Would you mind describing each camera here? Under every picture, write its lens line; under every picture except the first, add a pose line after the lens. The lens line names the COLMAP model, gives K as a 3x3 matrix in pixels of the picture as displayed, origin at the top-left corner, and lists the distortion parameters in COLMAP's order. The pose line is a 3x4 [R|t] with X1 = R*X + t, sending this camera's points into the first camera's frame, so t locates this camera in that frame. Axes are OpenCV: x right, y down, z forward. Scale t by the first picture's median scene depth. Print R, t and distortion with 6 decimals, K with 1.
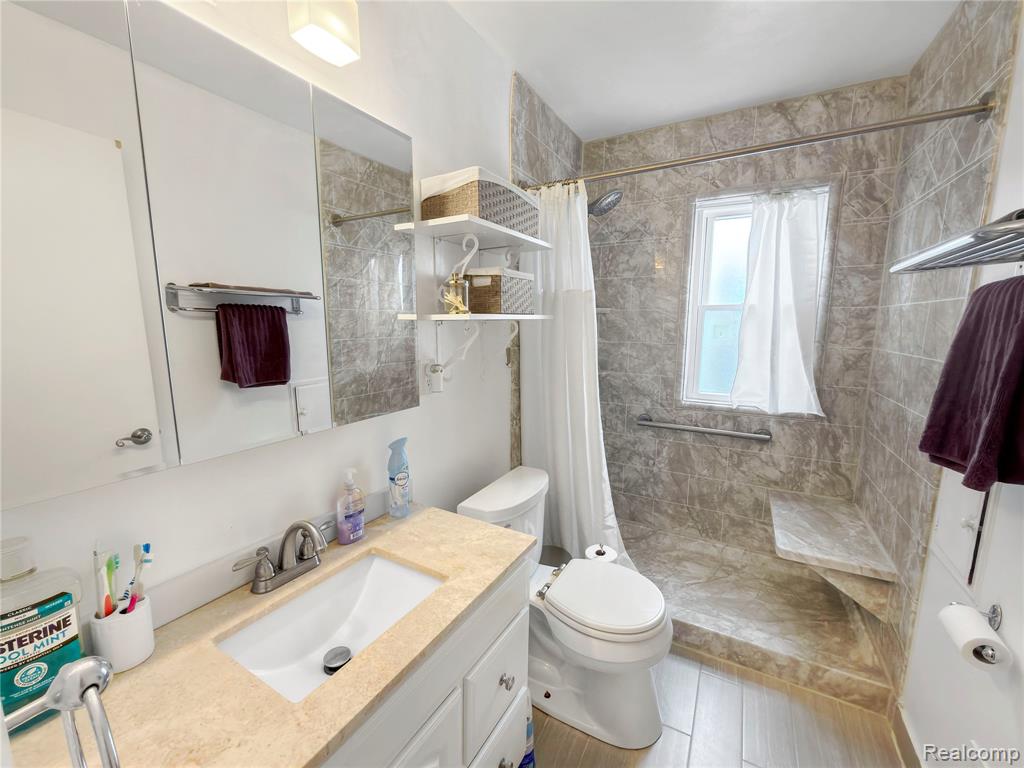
lens RADIAL K [[424.2, 0, 496.4], [0, 424.2, 390.4], [0, 0, 1]] dist [-0.001753, 0.000615]
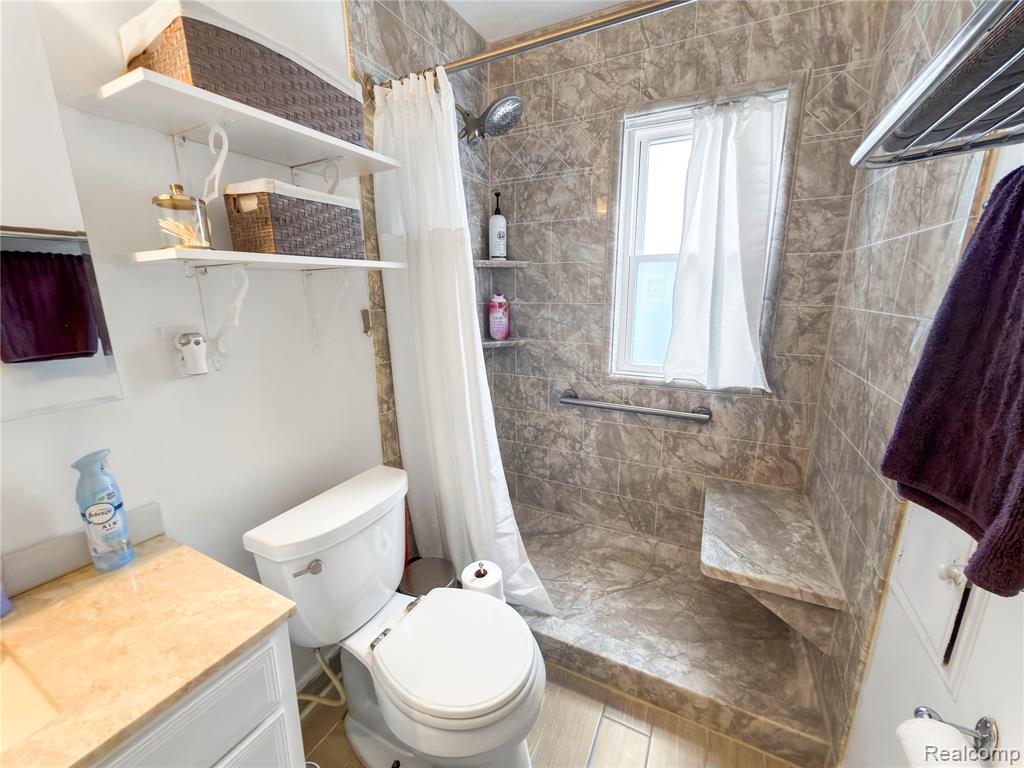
lens RADIAL K [[424.2, 0, 492.2], [0, 424.2, 392.3], [0, 0, 1]] dist [-0.001753, 0.000615]
pose [[0.999227, -0.018401, 0.034737, 0.222214], [0.015602, 0.996737, 0.079195, -0.010369], [-0.036081, -0.078591, 0.996254, 0.223430]]
